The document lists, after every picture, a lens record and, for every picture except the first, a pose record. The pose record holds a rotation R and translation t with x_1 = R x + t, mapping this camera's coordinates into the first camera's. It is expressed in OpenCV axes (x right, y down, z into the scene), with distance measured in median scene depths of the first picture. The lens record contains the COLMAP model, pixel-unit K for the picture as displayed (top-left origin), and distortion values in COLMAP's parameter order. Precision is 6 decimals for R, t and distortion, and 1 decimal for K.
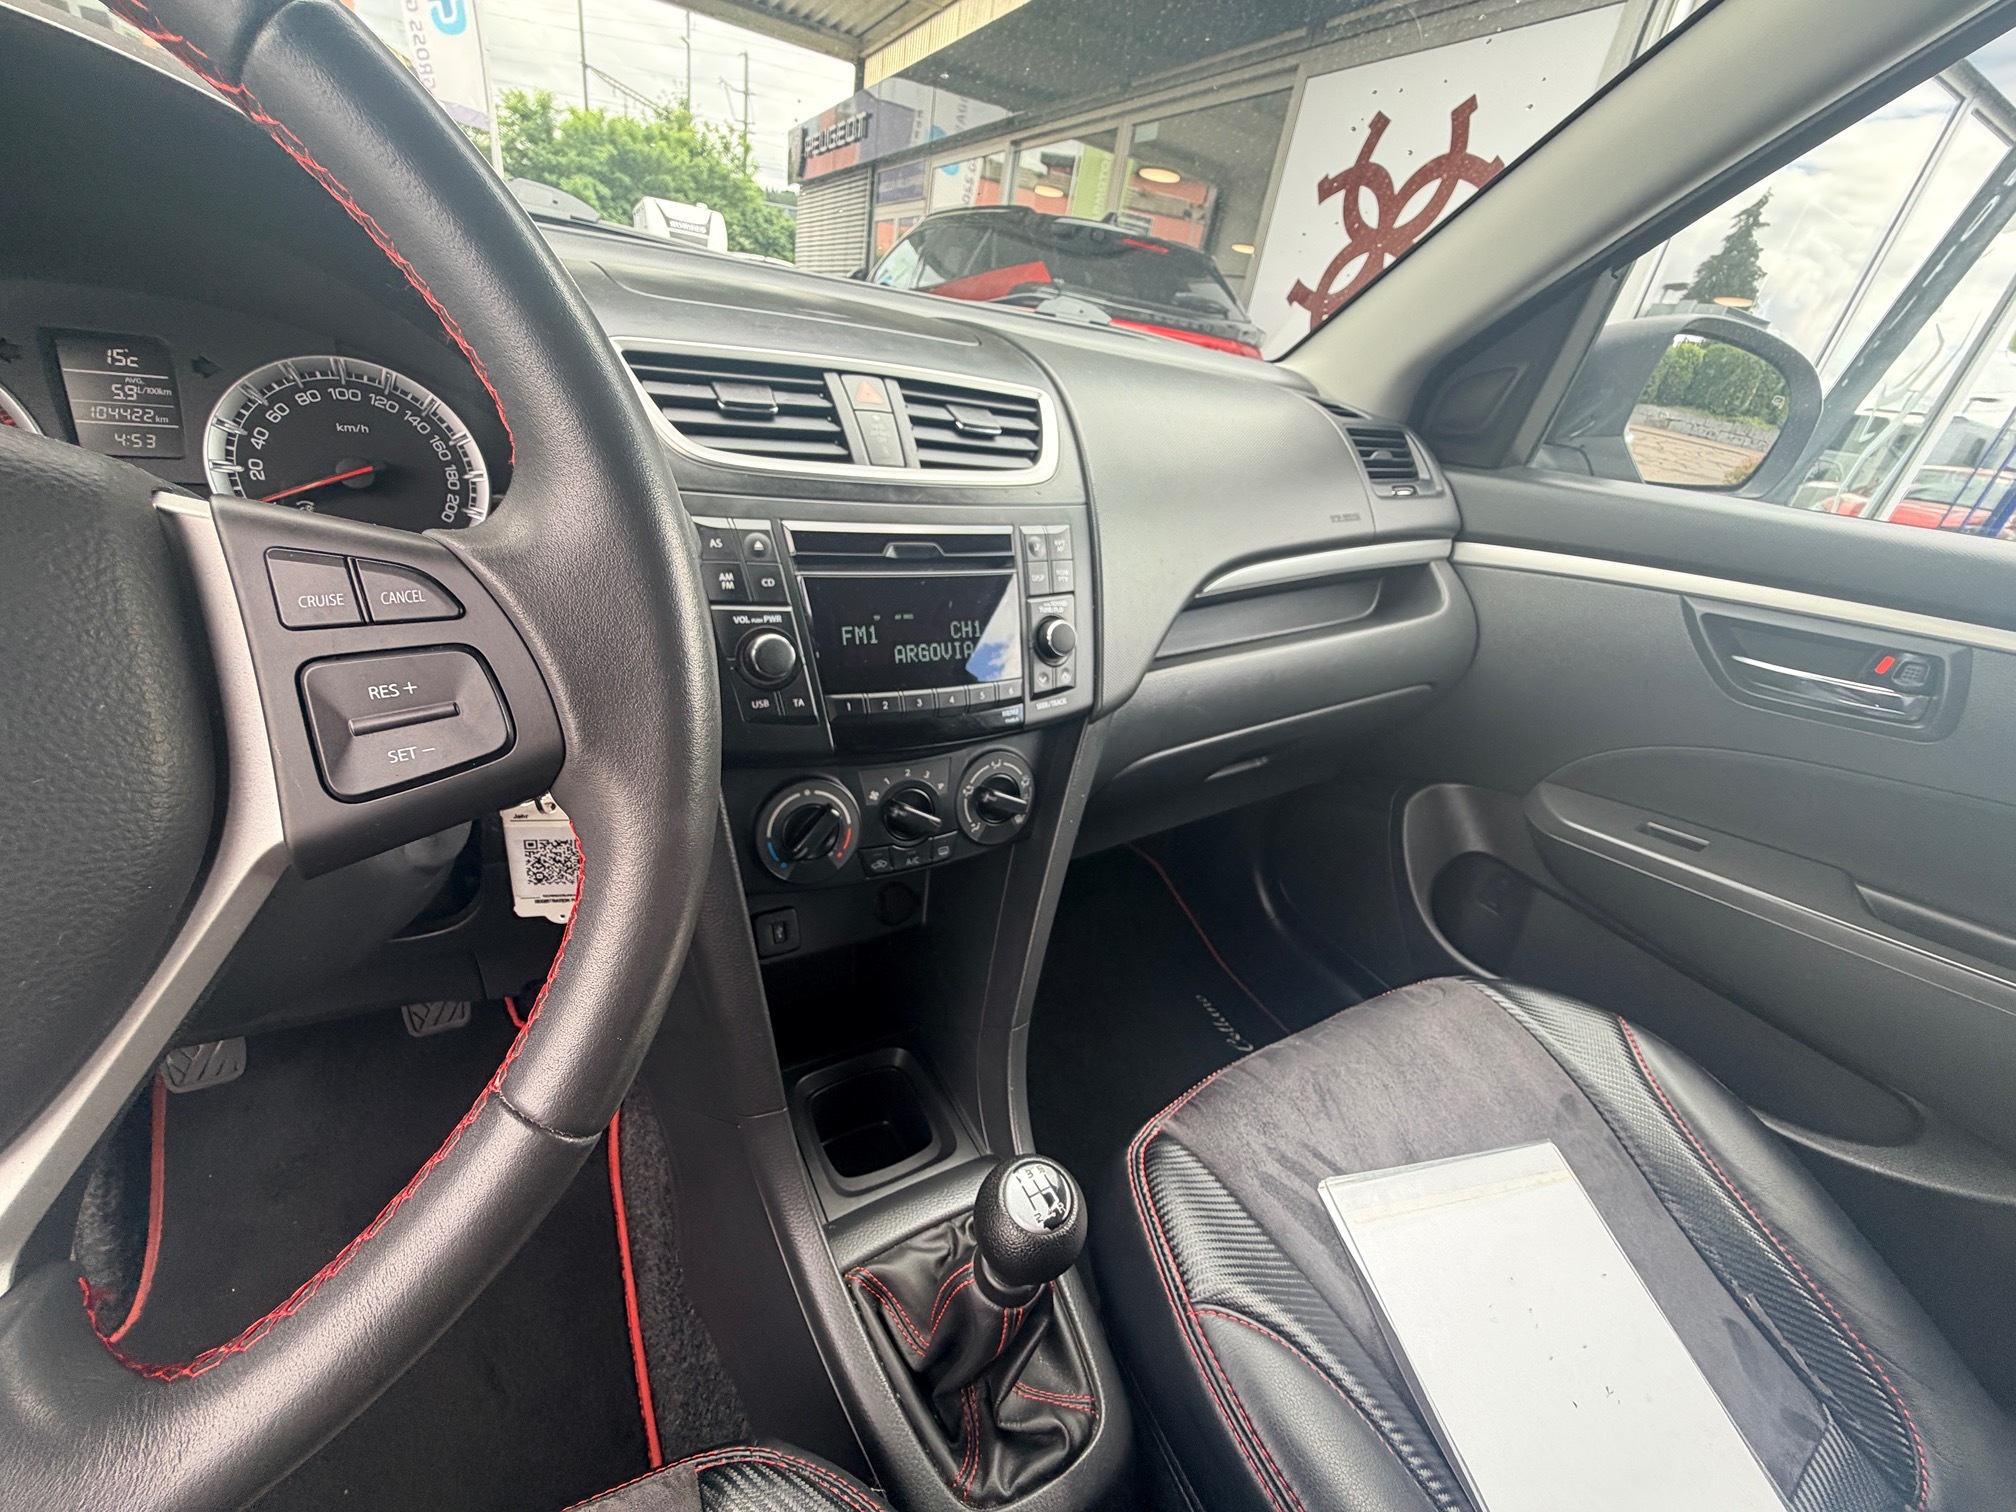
lens RADIAL K [[806.0, 0, 998.8], [0, 806.0, 759.1], [0, 0, 1]] dist [-0.005129, -0.000010]
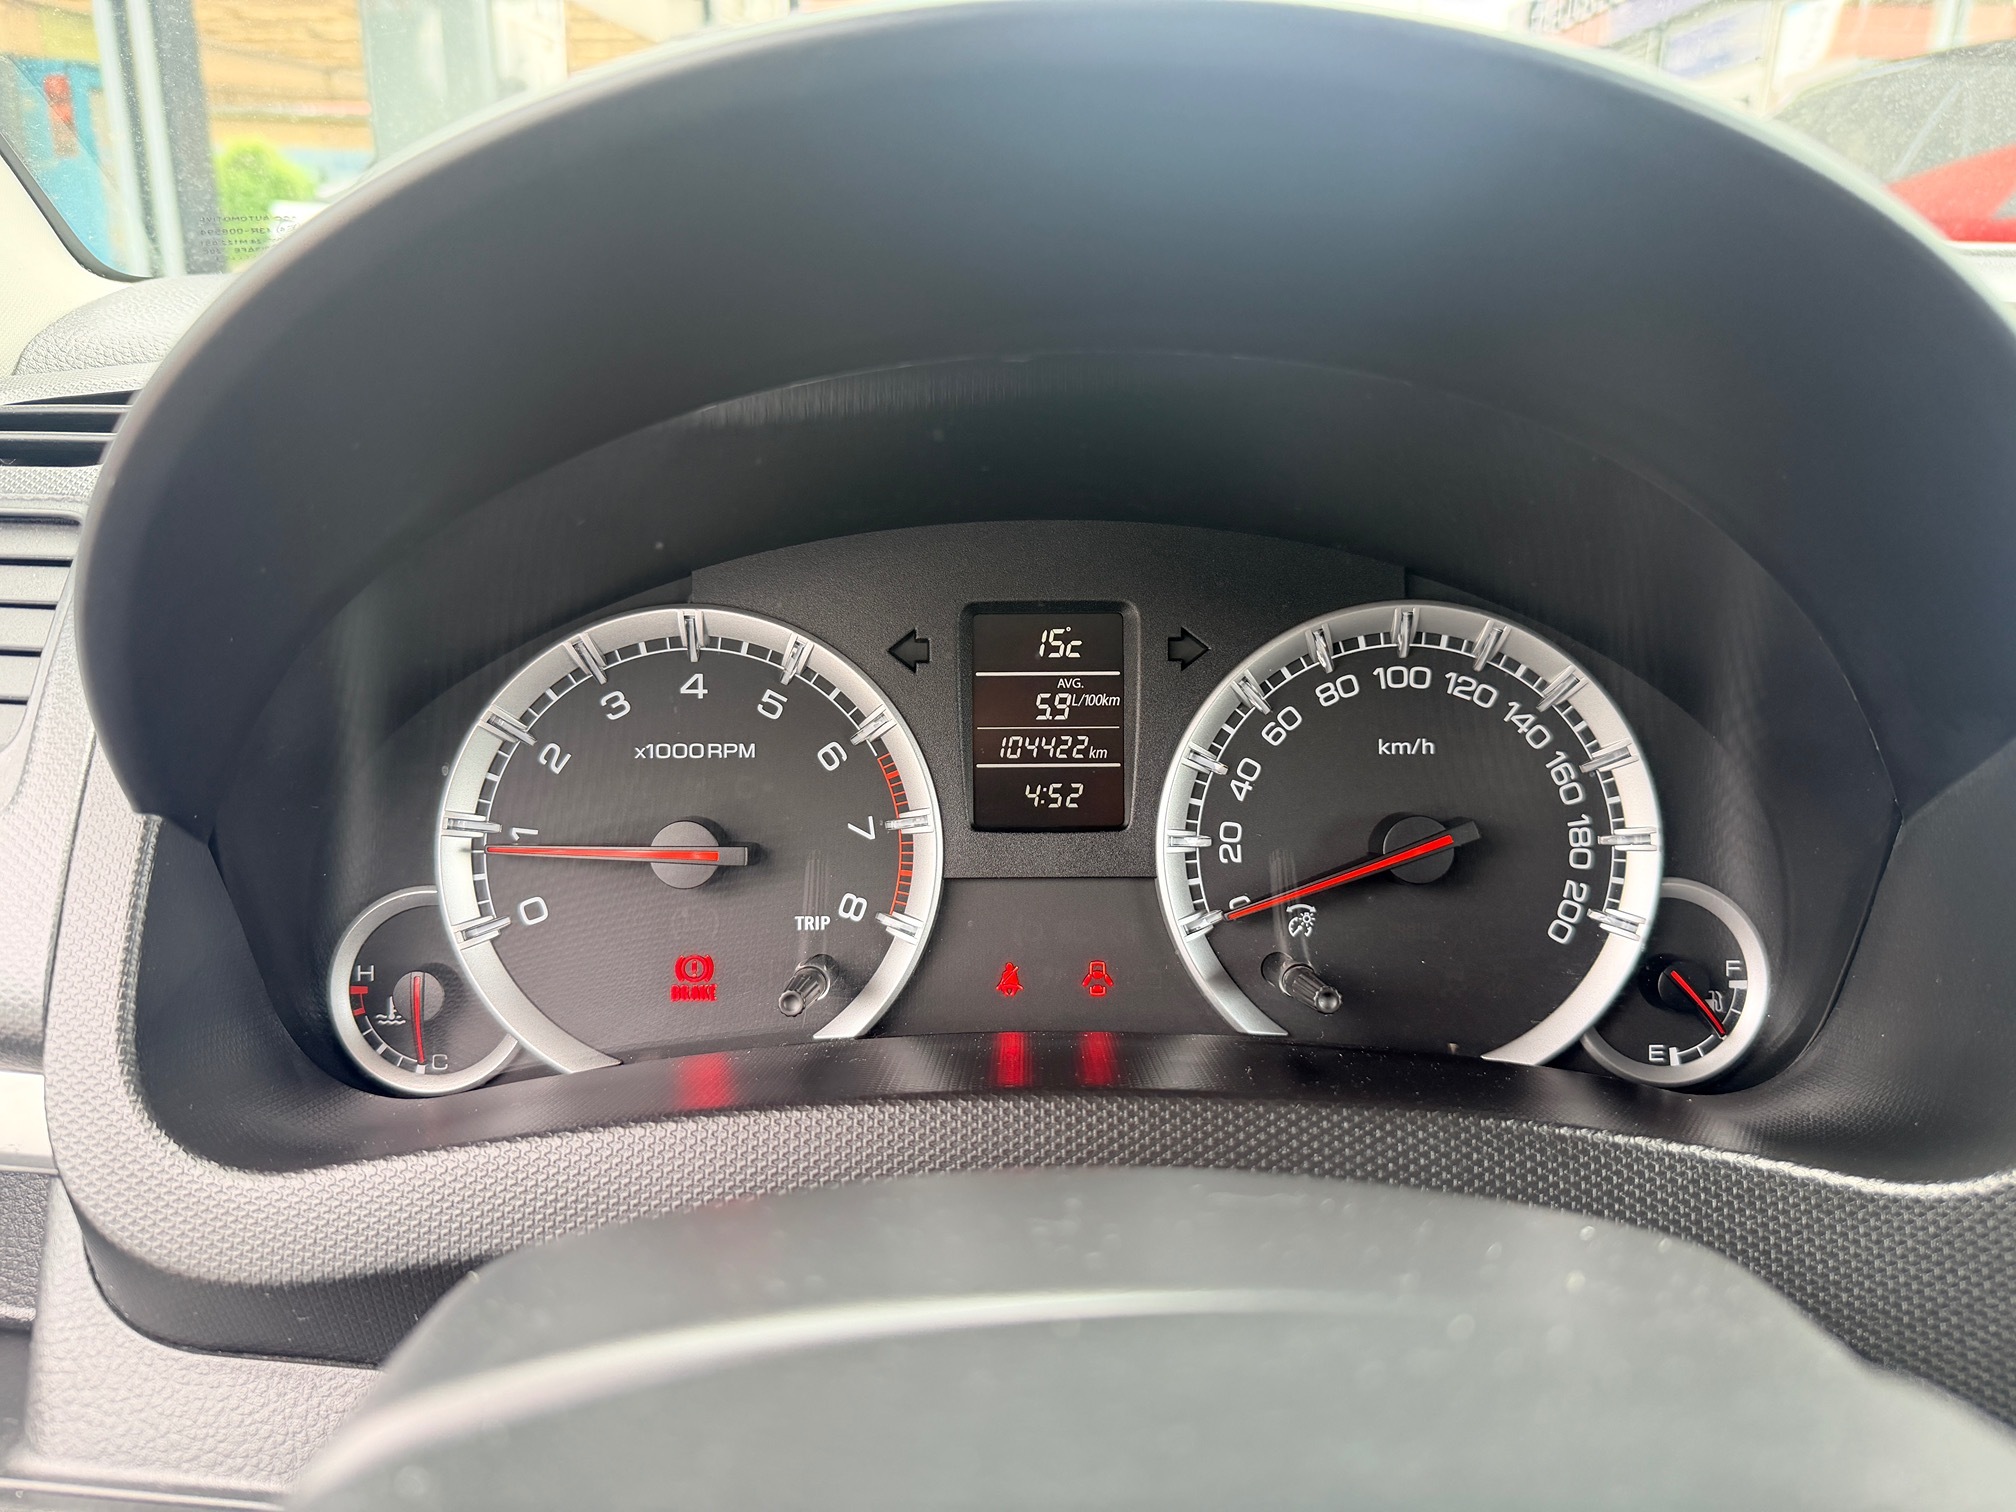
lens RADIAL K [[1391.8, 0, 995.7], [0, 1391.8, 777.2], [0, 0, 1]] dist [0.007606, -0.001574]
pose [[0.828518, 0.020930, -0.559571, -0.488912], [-0.134672, 0.977418, -0.162840, -0.207224], [0.543527, 0.210274, 0.812628, 0.206242]]
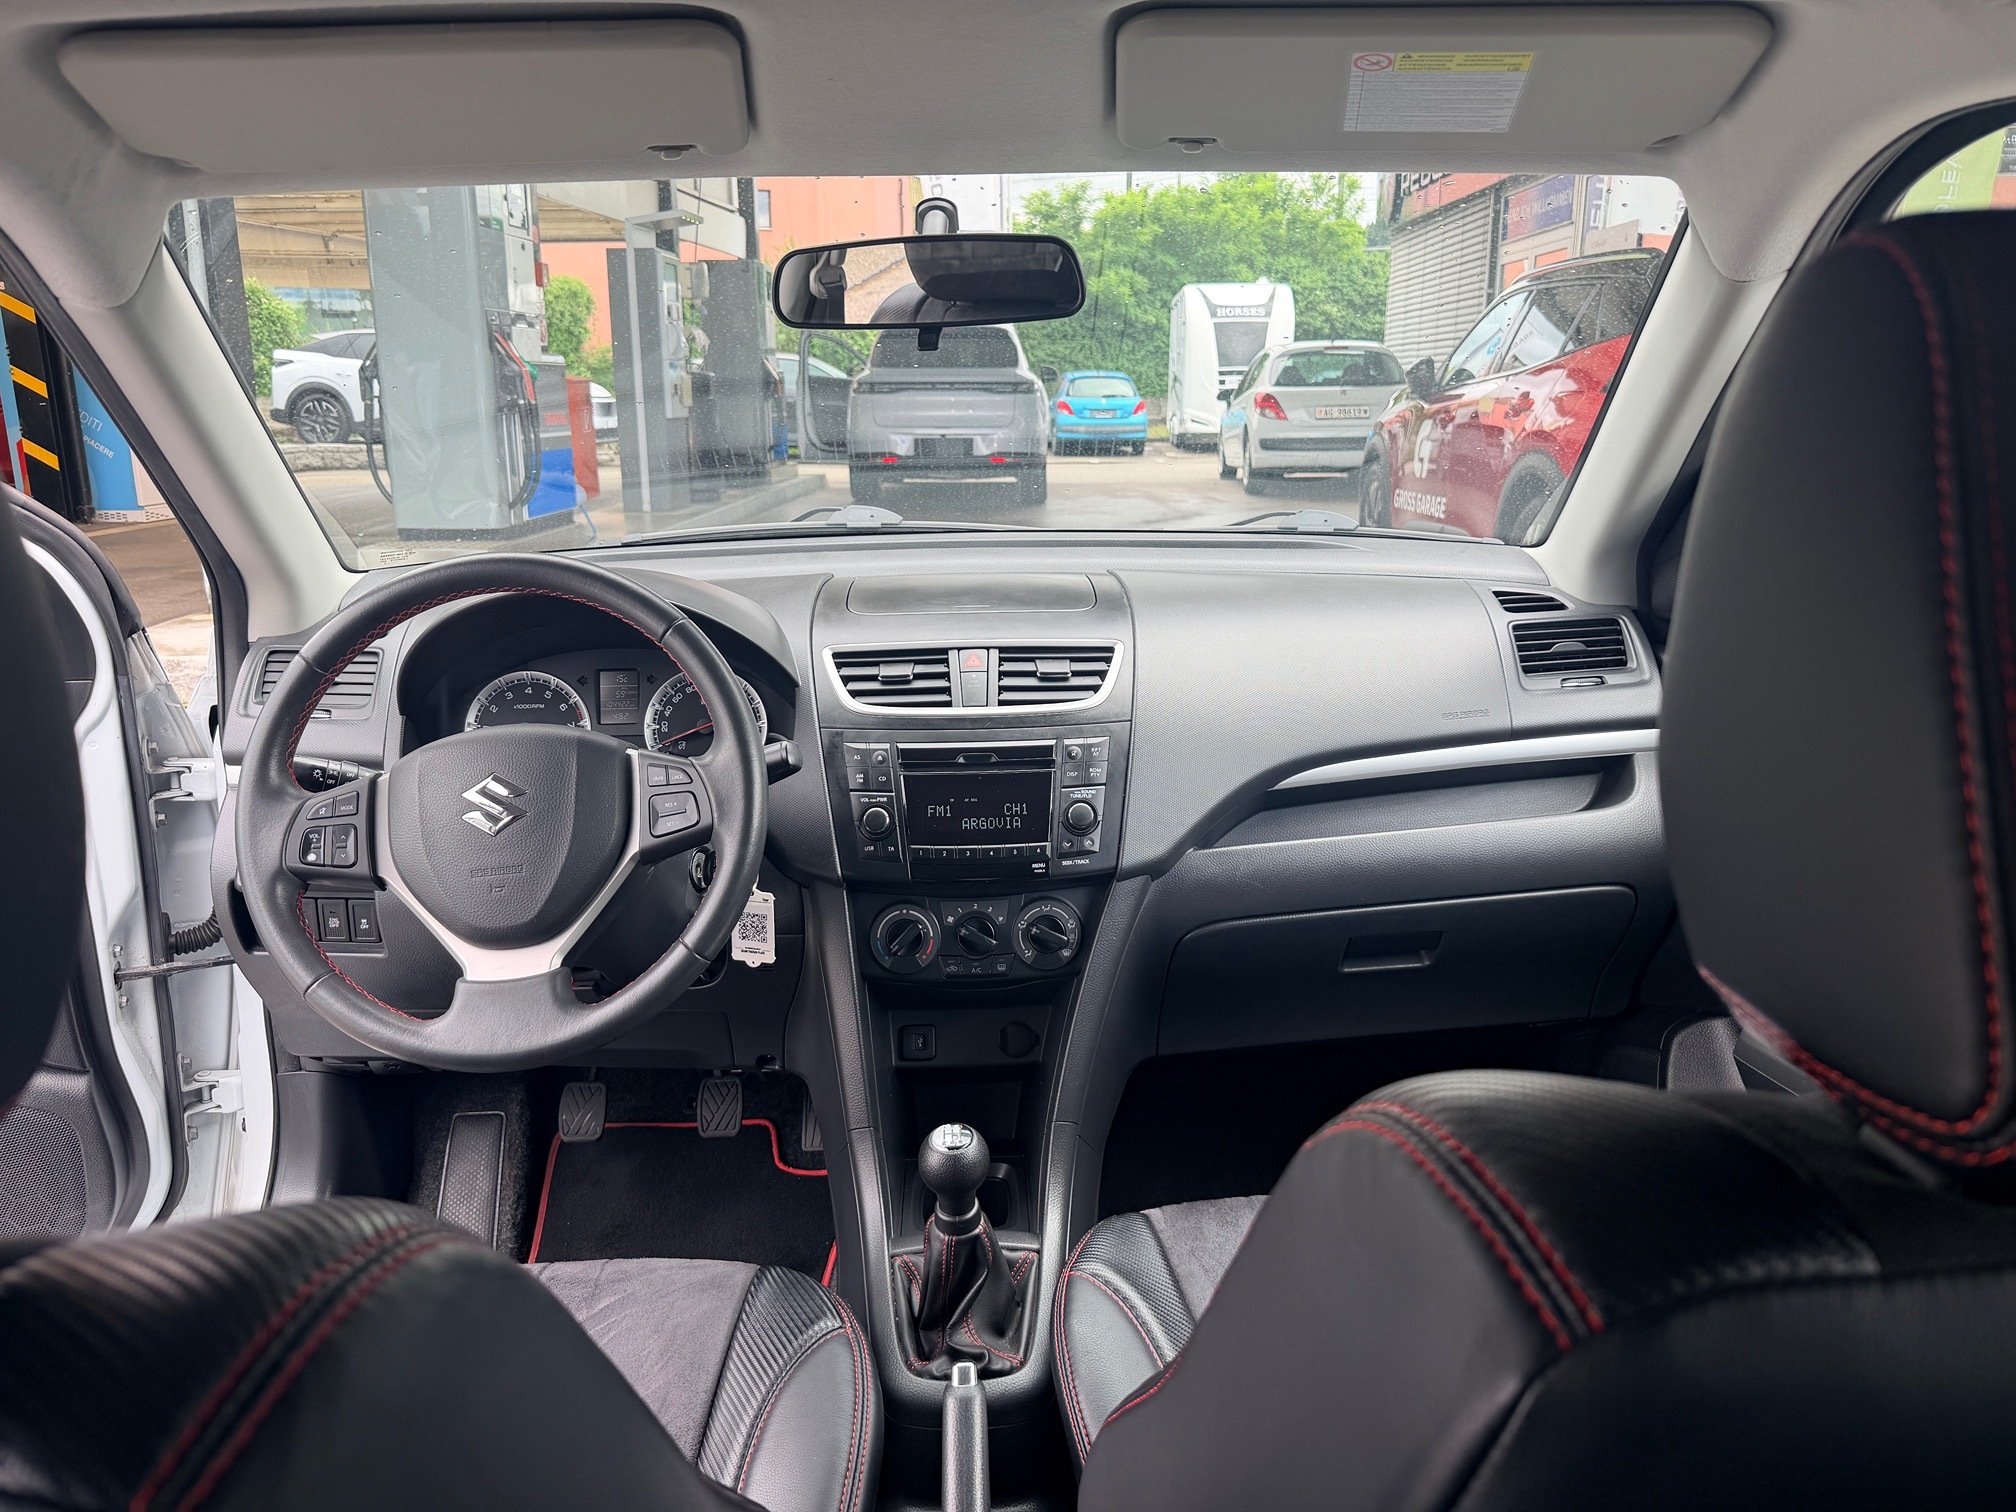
lens RADIAL K [[1417.2, 0, 1008.0], [0, 1417.2, 756.0], [0, 0, 1]] dist [0.002802, -0.001408]
pose [[0.869263, -0.029153, -0.493490, 1.242279], [-0.097408, 0.968588, -0.228800, 0.343060], [0.484659, 0.246958, 0.839117, -1.217456]]
